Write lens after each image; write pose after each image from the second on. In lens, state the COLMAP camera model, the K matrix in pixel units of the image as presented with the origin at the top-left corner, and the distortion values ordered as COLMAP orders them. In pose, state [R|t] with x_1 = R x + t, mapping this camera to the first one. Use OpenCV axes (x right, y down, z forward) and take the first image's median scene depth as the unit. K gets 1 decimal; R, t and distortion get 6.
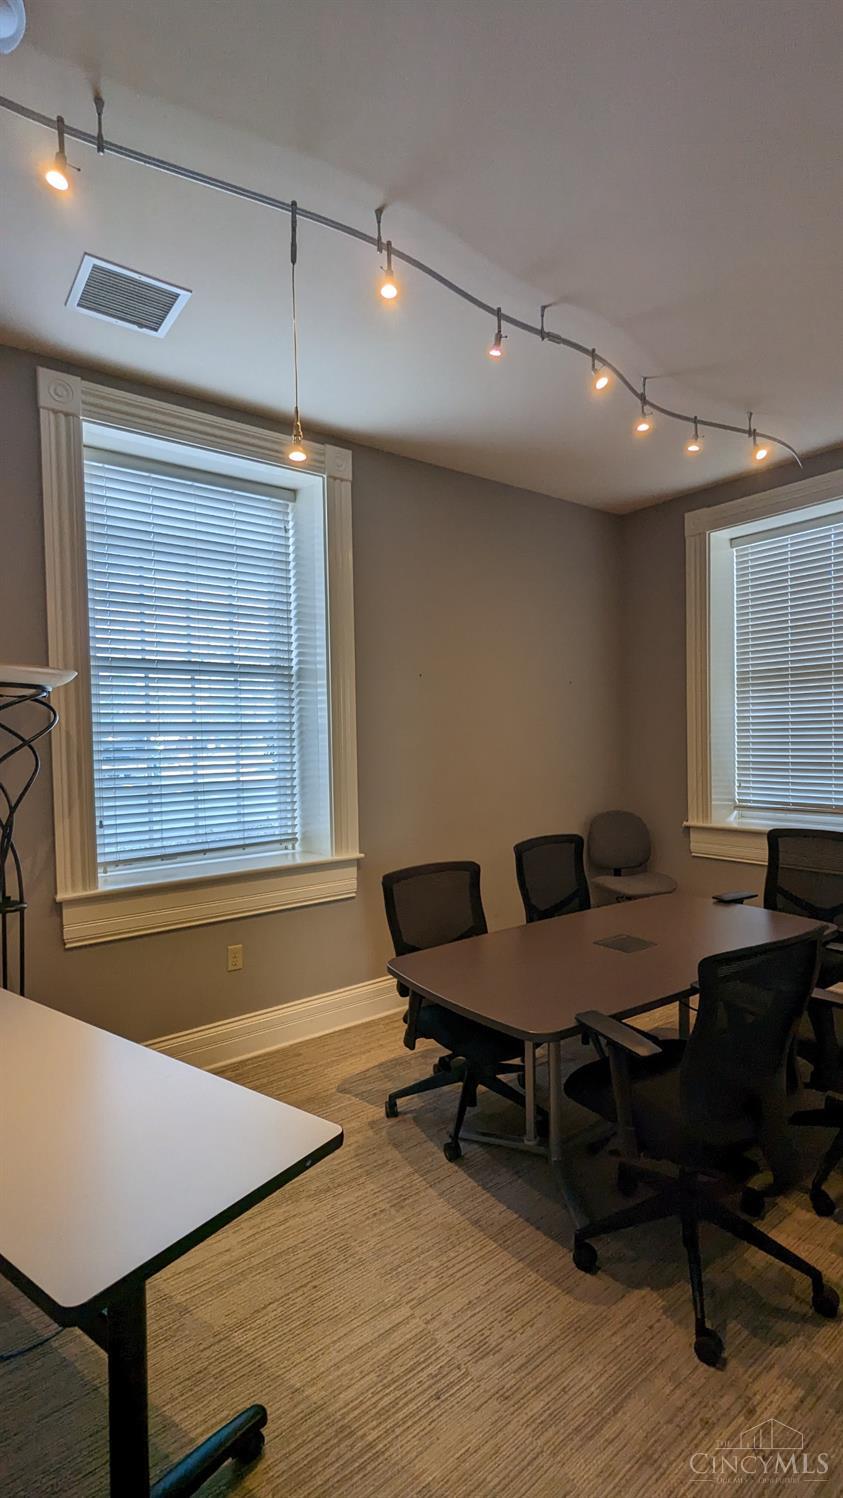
lens RADIAL K [[701.9, 0, 425.3], [0, 701.9, 756.9], [0, 0, 1]] dist [-0.000431, -0.000052]
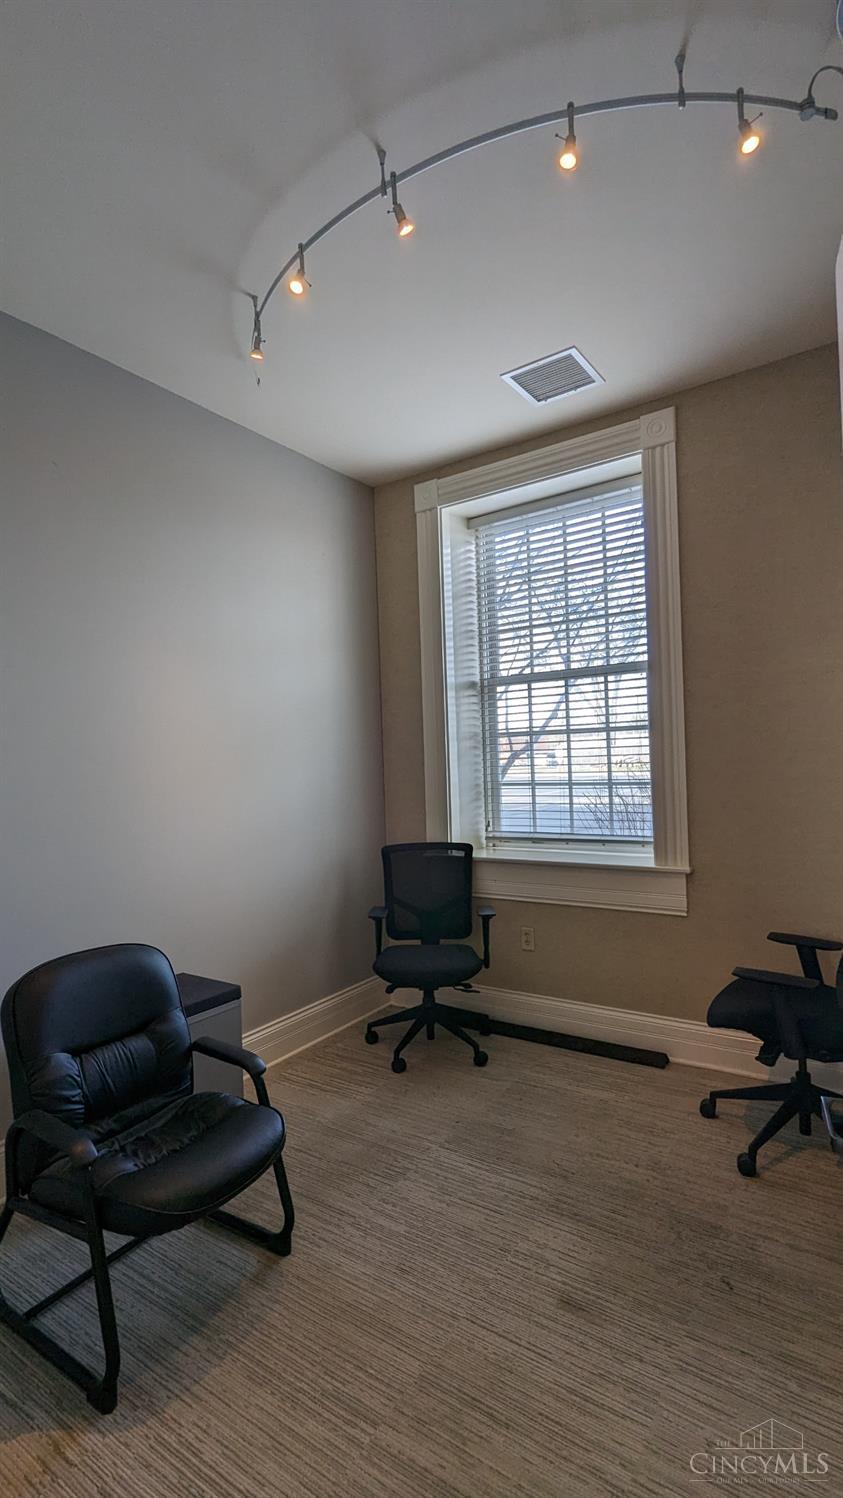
lens RADIAL K [[701.9, 0, 425.3], [0, 701.9, 756.9], [0, 0, 1]] dist [-0.000431, -0.000052]
pose [[0.319734, 0.008892, -0.947465, 0.665812], [0.002007, 0.999947, 0.010062, -0.008620], [0.947505, -0.005119, 0.319700, 0.446298]]
